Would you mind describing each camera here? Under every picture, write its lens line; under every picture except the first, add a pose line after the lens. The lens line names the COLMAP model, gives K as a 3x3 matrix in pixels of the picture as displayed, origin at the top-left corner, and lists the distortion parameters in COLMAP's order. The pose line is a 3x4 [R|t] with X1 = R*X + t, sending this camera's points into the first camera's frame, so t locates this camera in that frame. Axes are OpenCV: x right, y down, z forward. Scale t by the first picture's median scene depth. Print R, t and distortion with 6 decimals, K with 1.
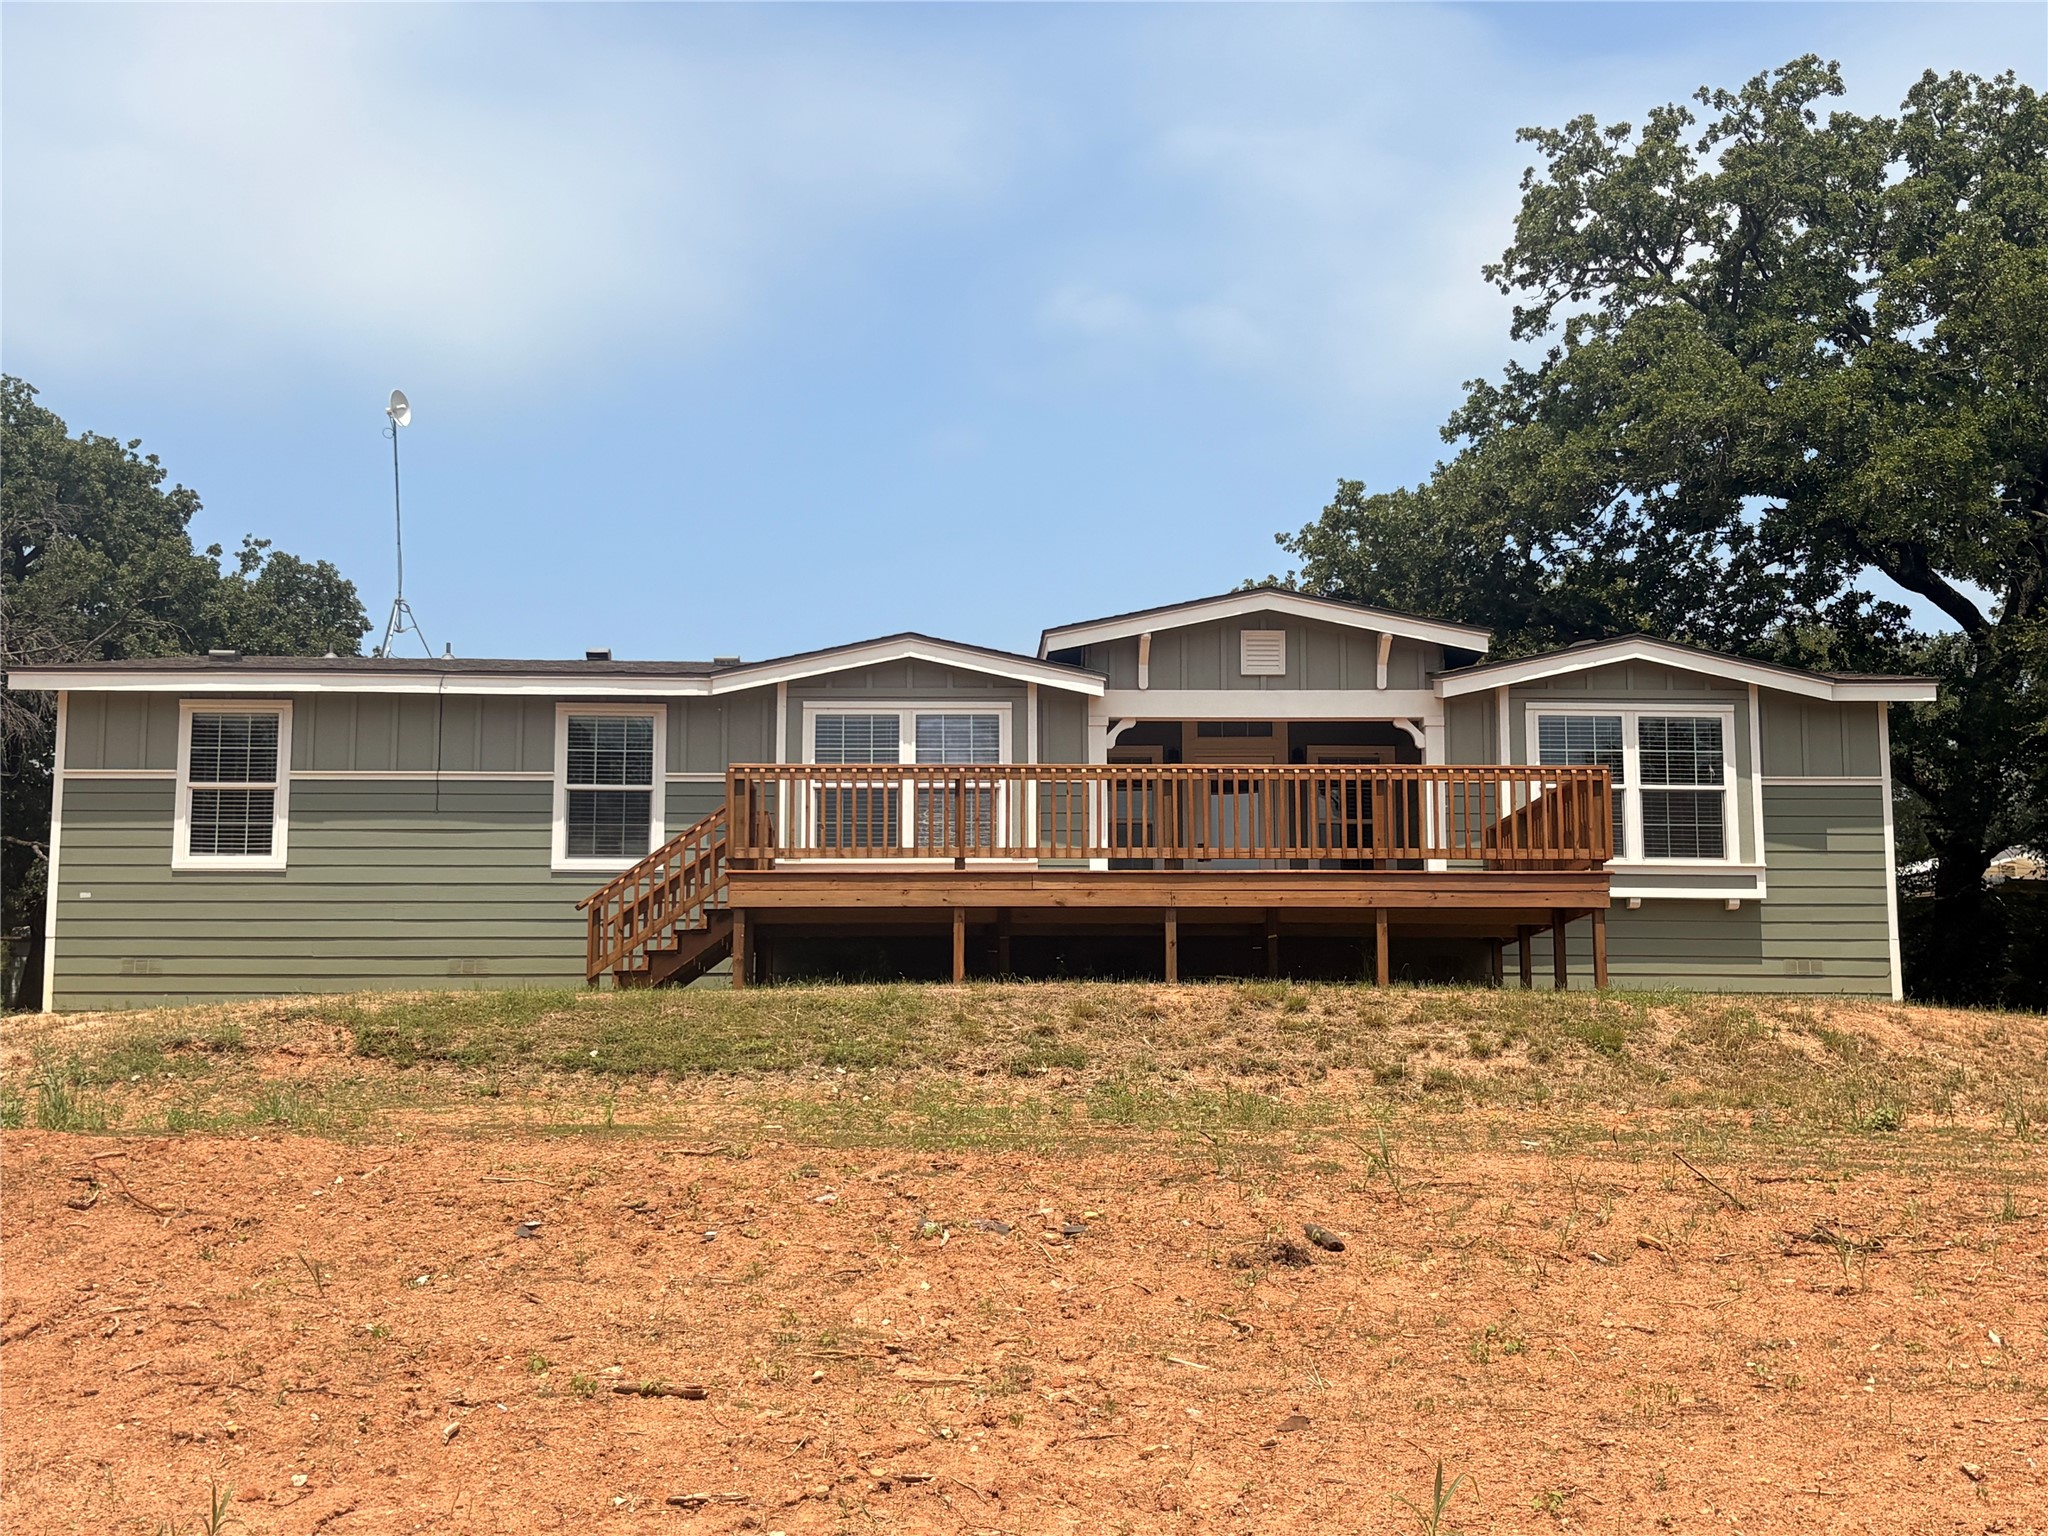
lens RADIAL K [[2557.6, 0, 1031.2], [0, 2557.6, 767.0], [0, 0, 1]] dist [0.041652, 0.000000]
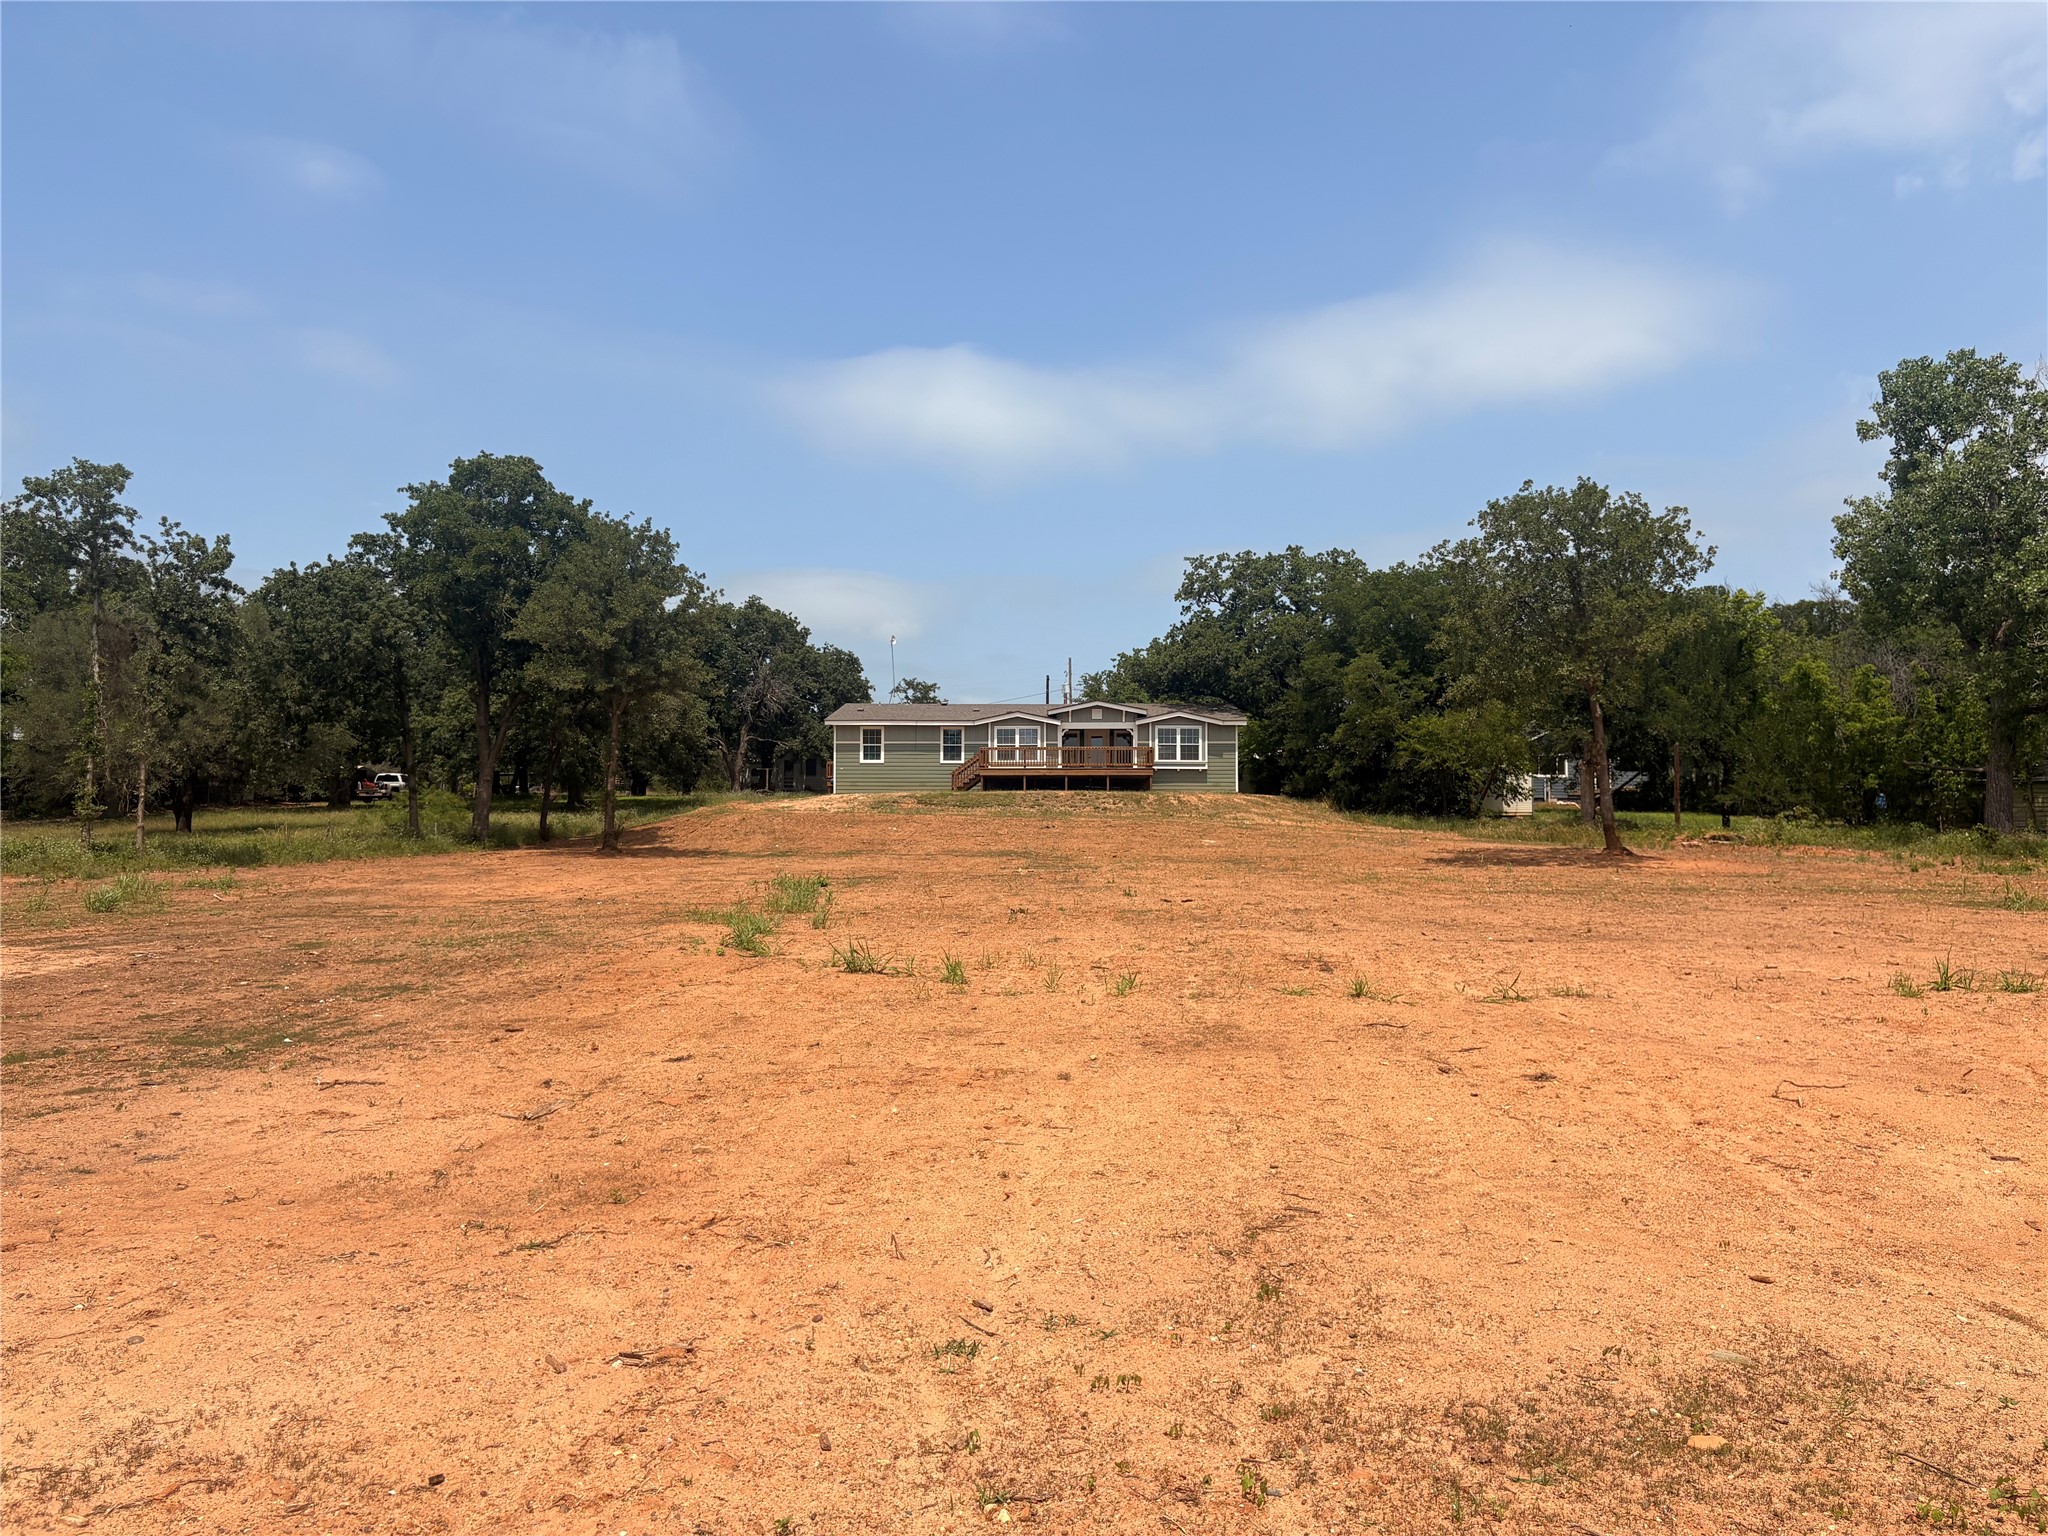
lens RADIAL K [[1566.3, 0, 1022.3], [0, 1566.3, 768.4], [0, 0, 1]] dist [0.056840, -0.063400]
pose [[0.997171, 0.000130, -0.075170, 0.168666], [0.006940, 0.995569, 0.093780, -0.210060], [0.074850, -0.094036, 0.992751, -1.759812]]
